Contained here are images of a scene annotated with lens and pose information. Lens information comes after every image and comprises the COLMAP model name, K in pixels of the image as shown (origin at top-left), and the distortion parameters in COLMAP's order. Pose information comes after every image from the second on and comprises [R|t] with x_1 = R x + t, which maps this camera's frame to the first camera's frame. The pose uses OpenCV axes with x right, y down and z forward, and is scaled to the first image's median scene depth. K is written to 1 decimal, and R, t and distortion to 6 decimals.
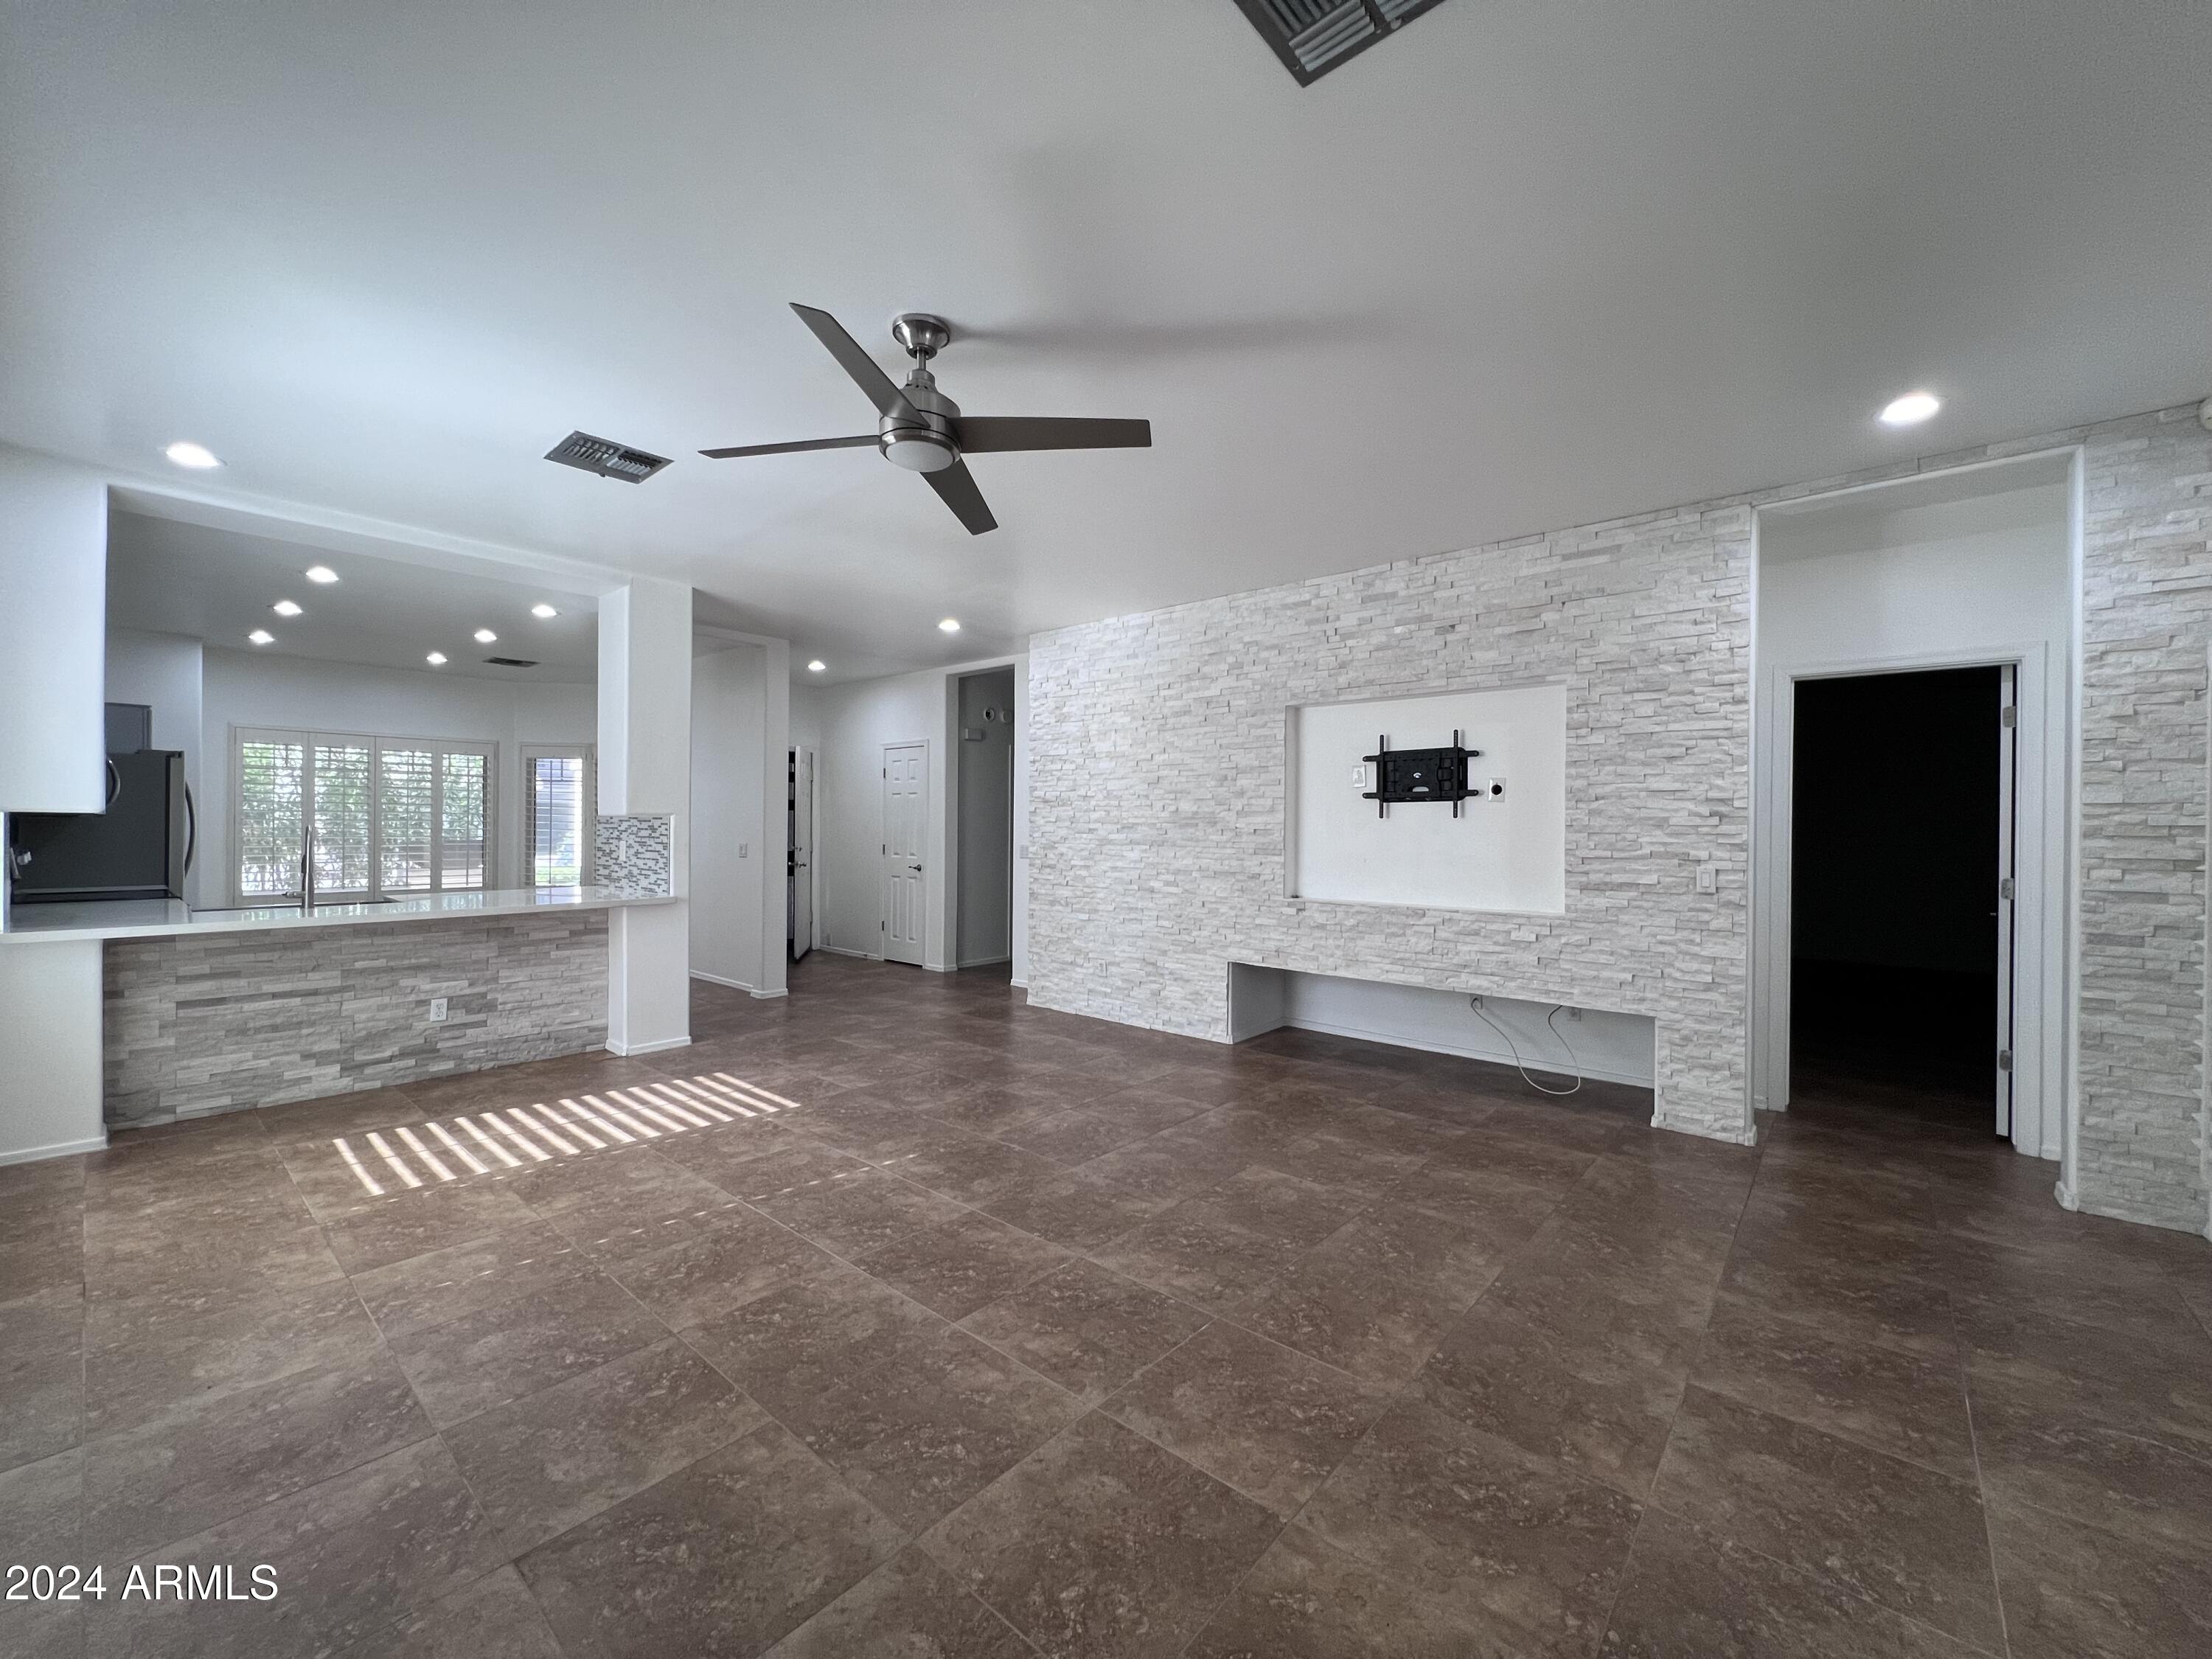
lens RADIAL K [[885.3, 0, 1105.9], [0, 885.3, 828.0], [0, 0, 1]] dist [-0.002343, 0.001036]
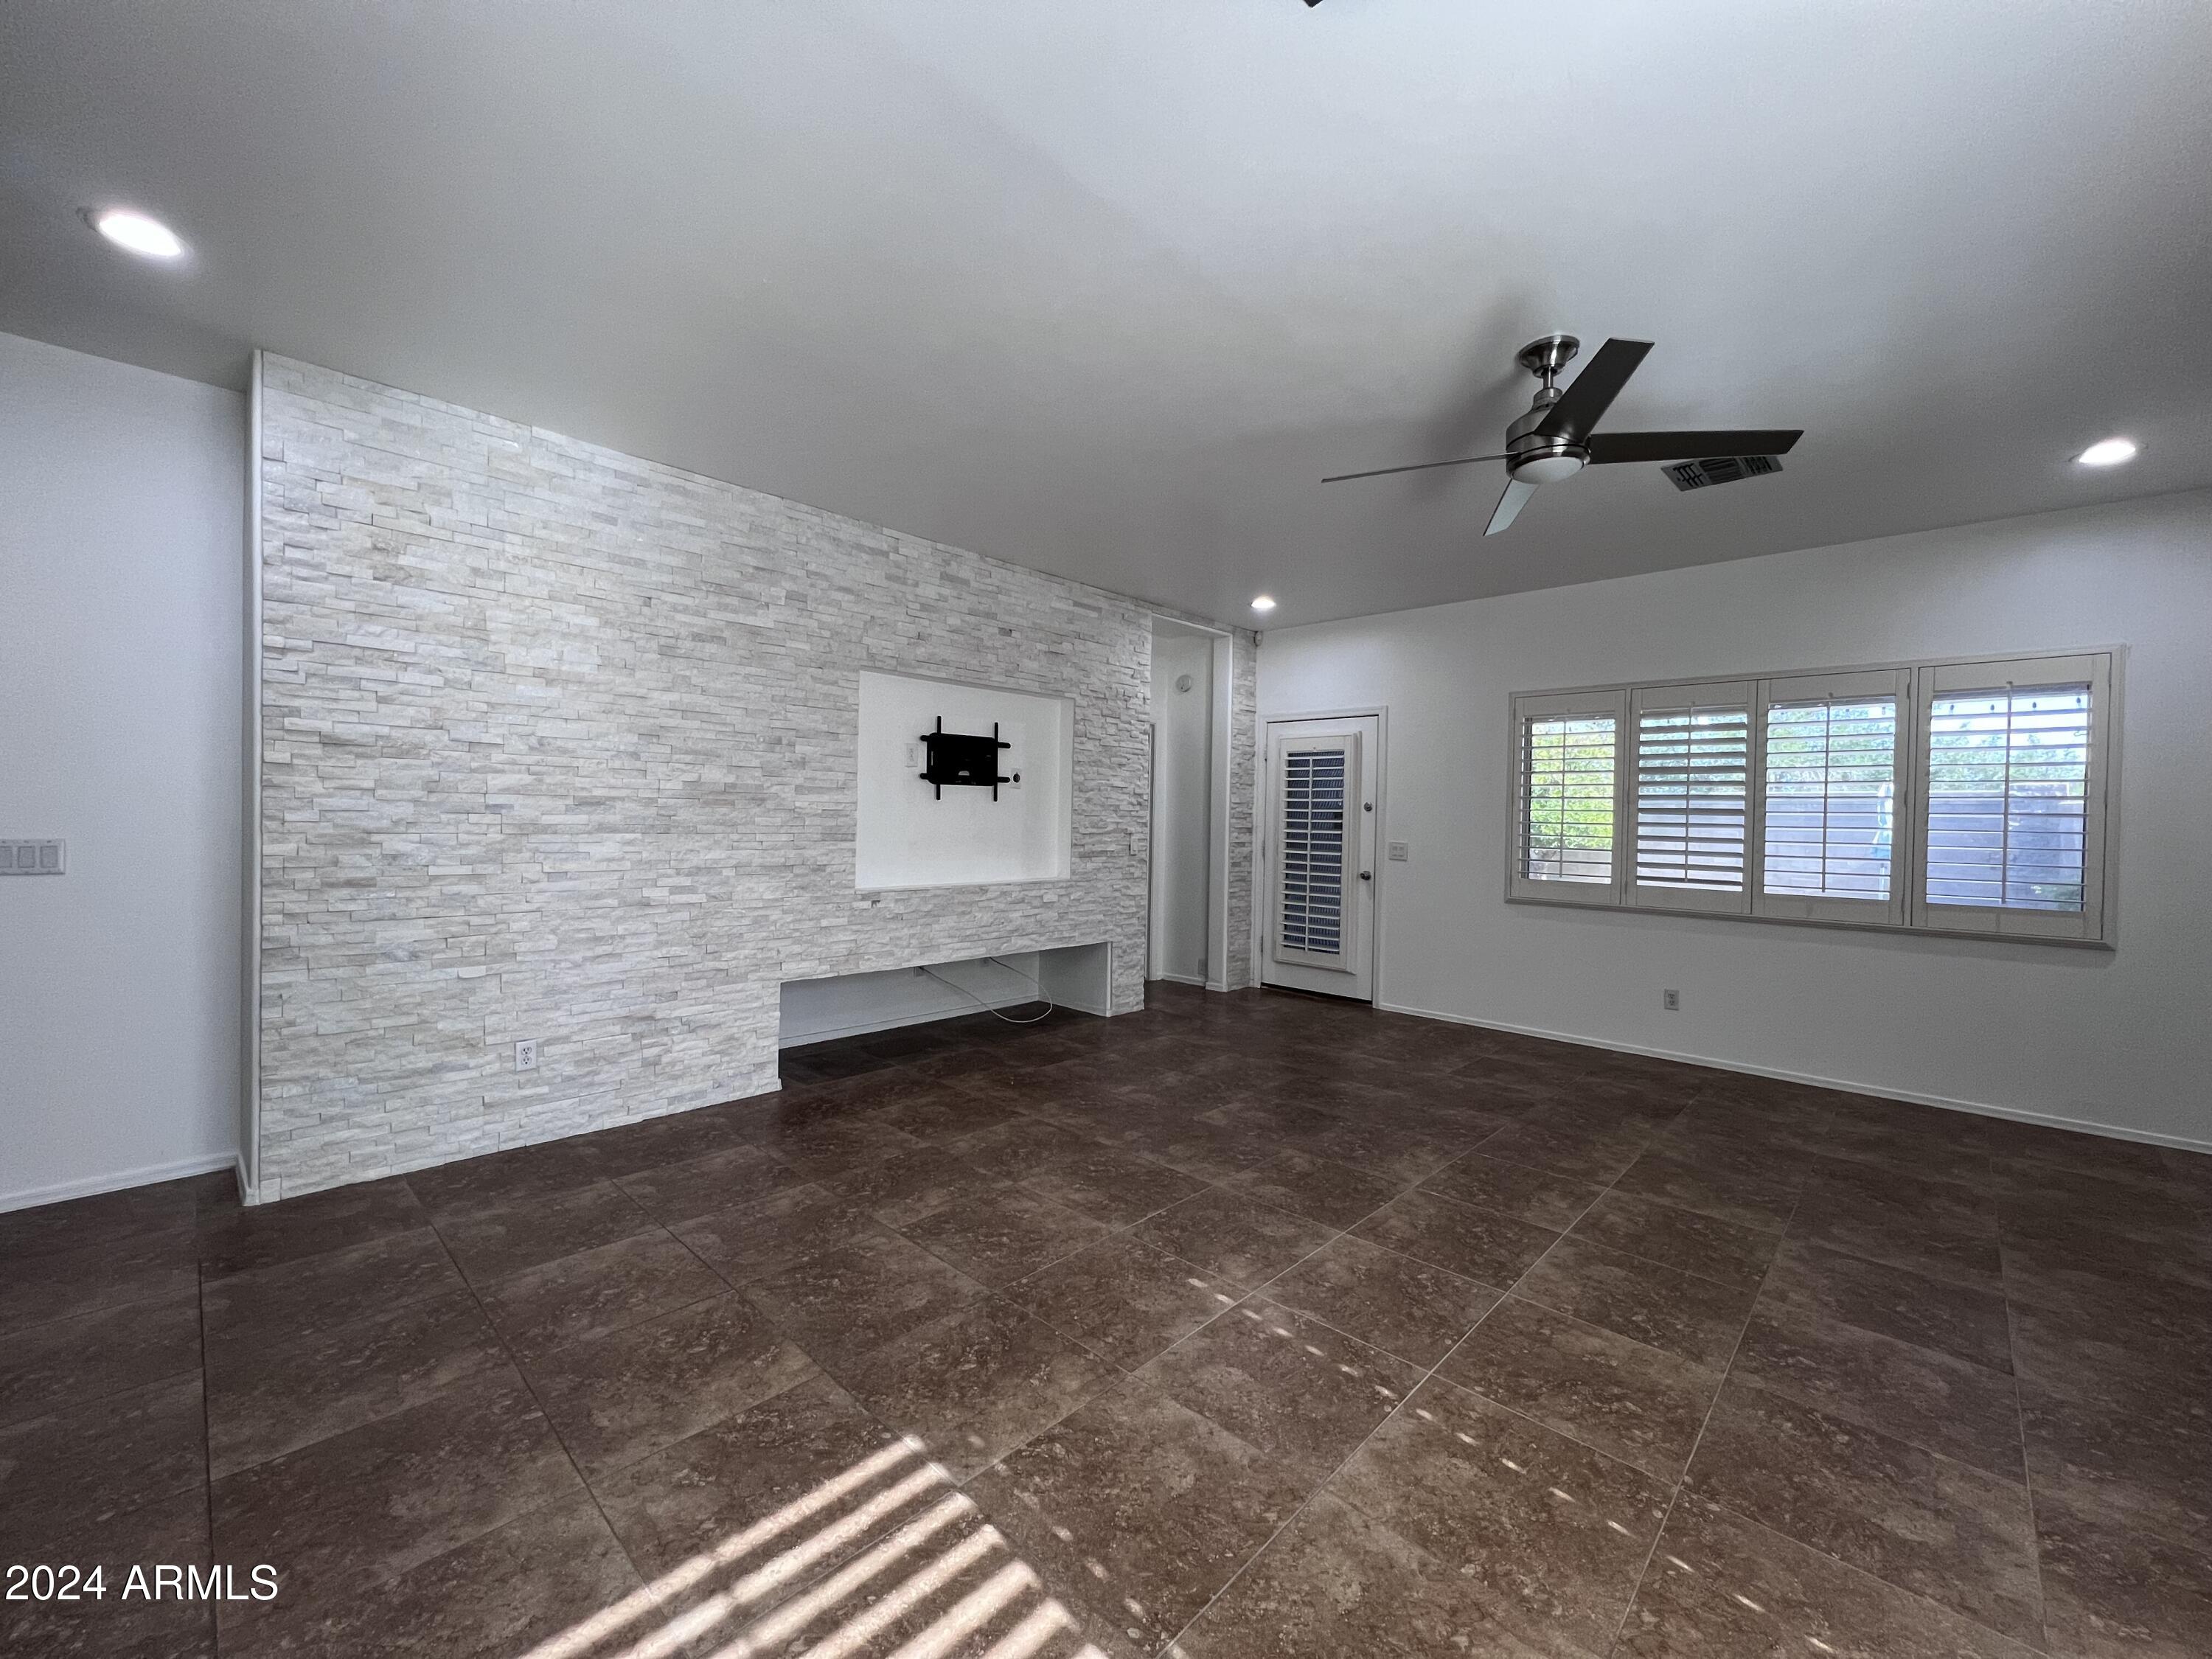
lens RADIAL K [[885.3, 0, 1106.7], [0, 885.3, 828.3], [0, 0, 1]] dist [-0.002343, 0.001036]
pose [[0.048218, -0.019896, 0.998639, -0.781517], [-0.016780, 0.999644, 0.020727, -0.003320], [-0.998696, -0.017757, 0.047867, 0.882181]]
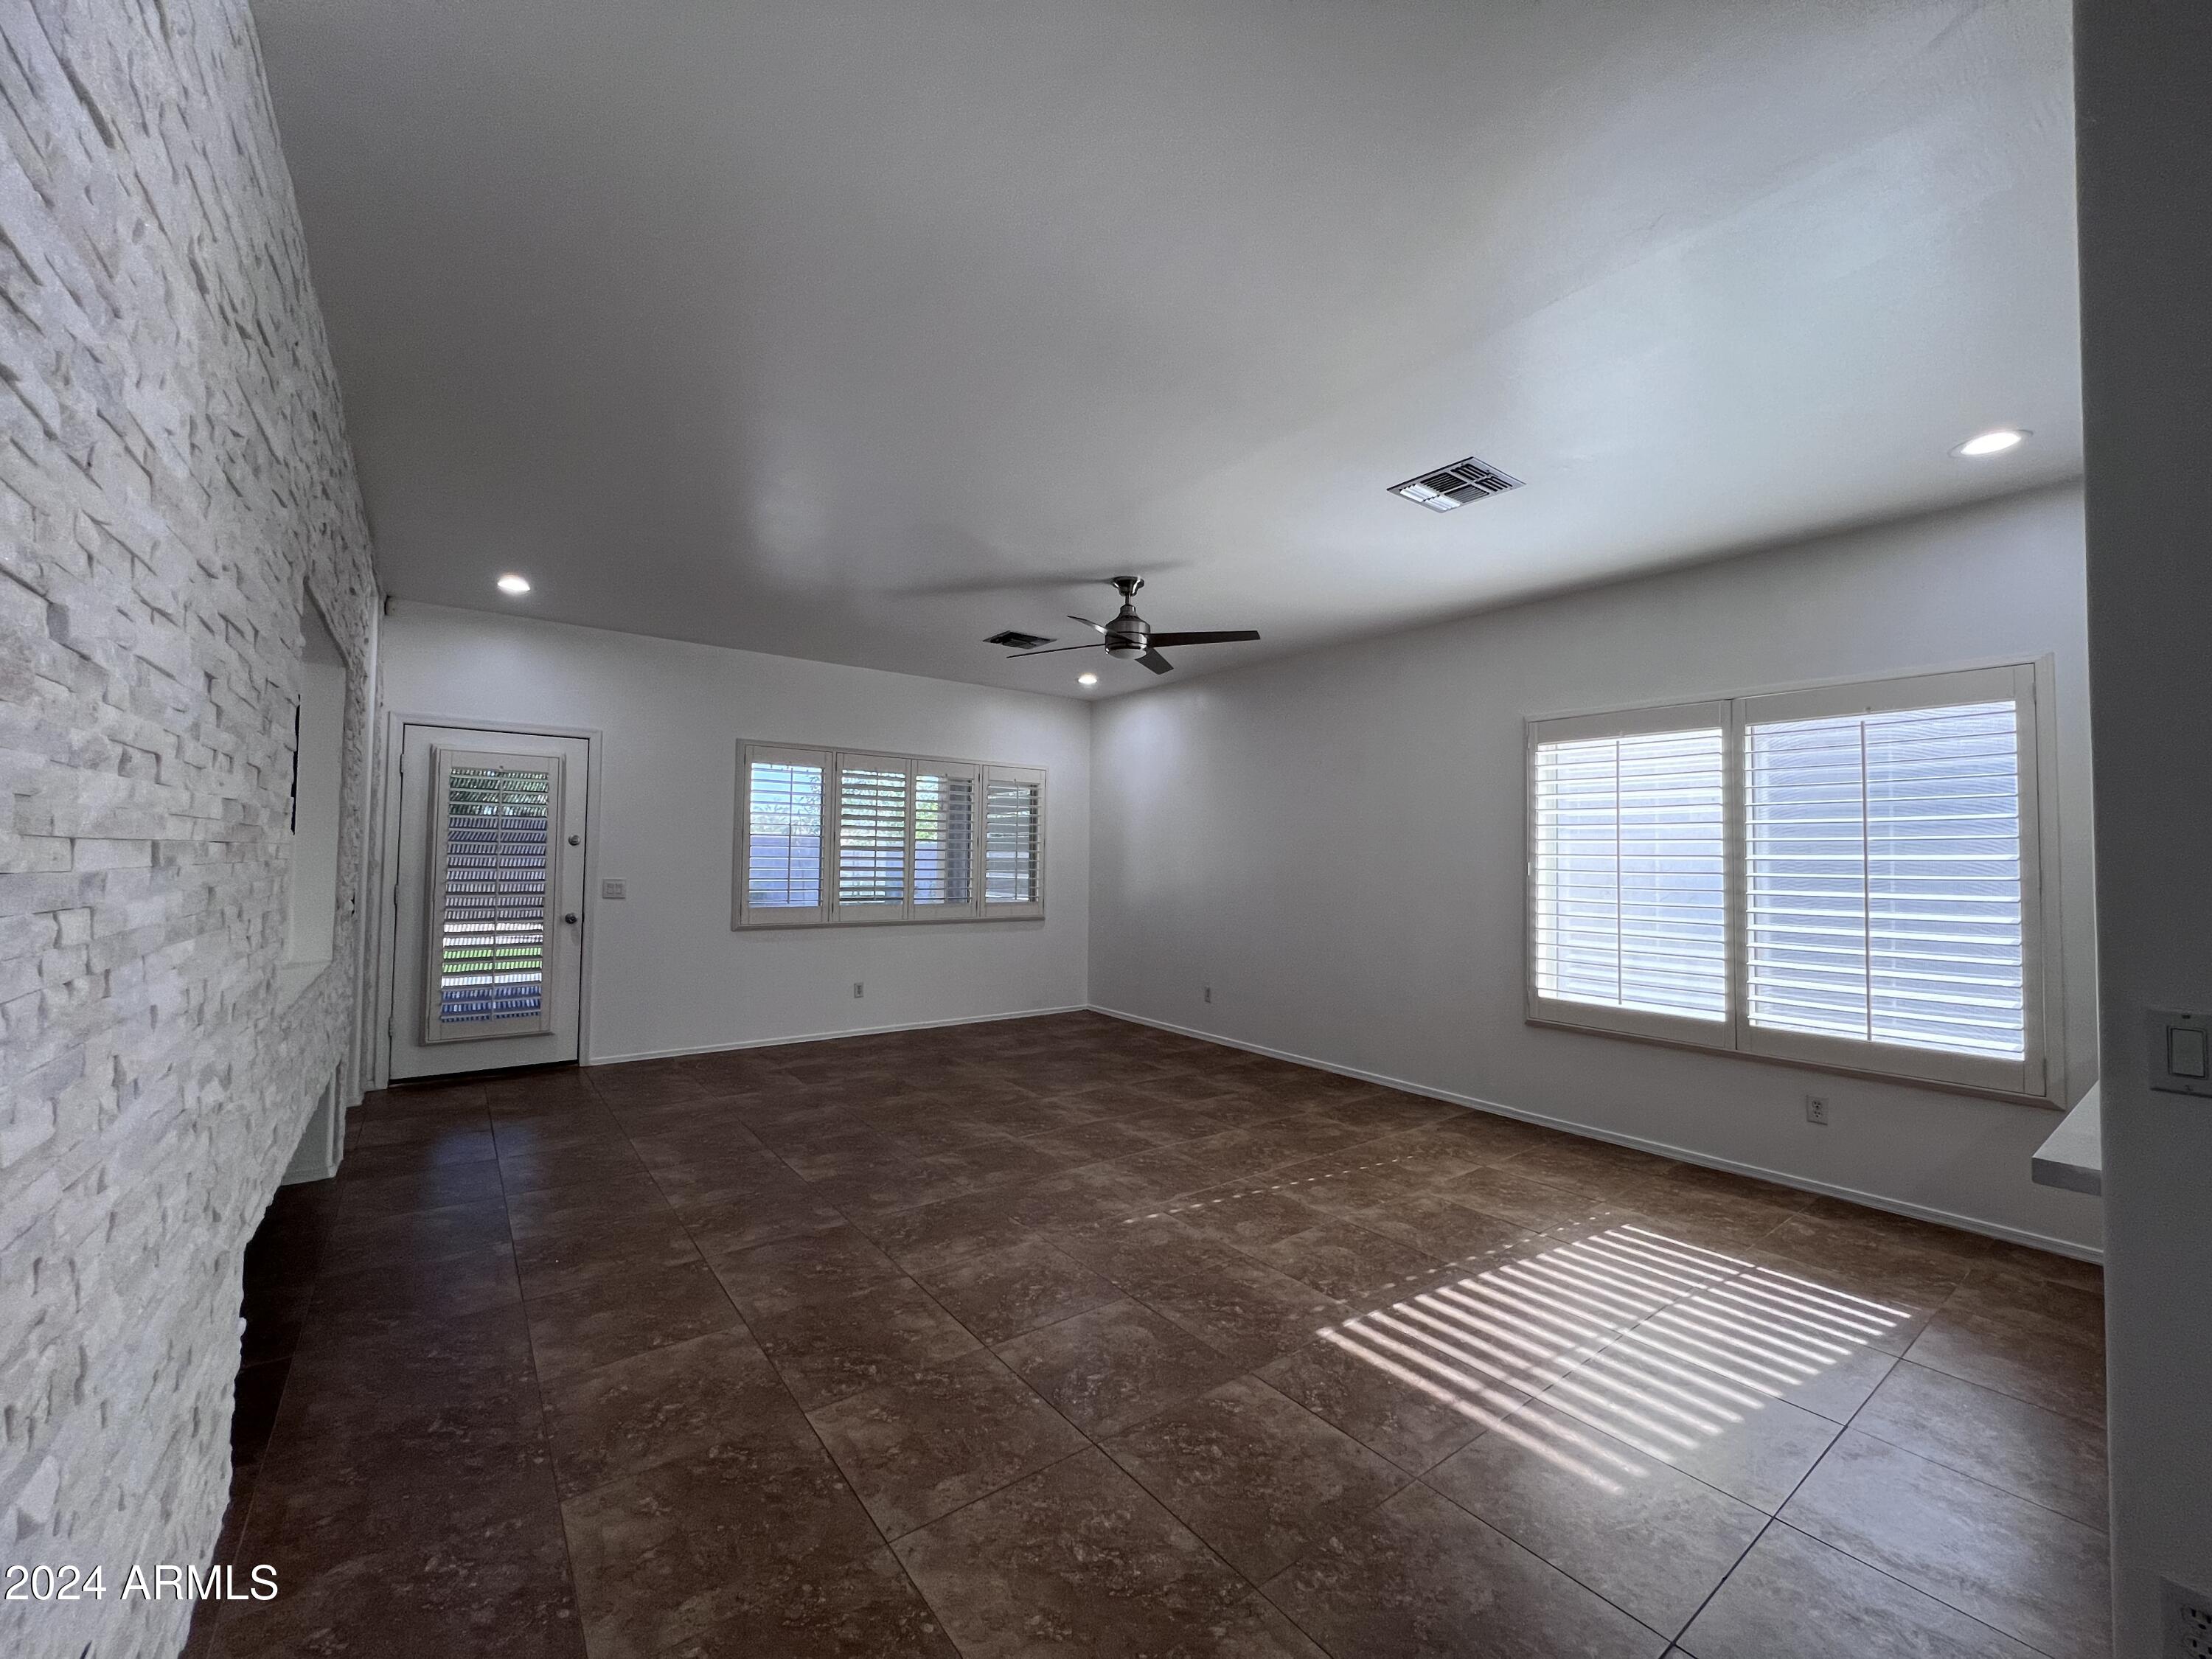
lens RADIAL K [[885.3, 0, 1108.5], [0, 885.3, 827.0], [0, 0, 1]] dist [-0.002343, 0.001036]
pose [[-0.977663, -0.014334, 0.209691, -0.328186], [-0.021604, 0.999241, -0.032418, -0.010059], [-0.209067, -0.036224, -0.977230, 1.631418]]
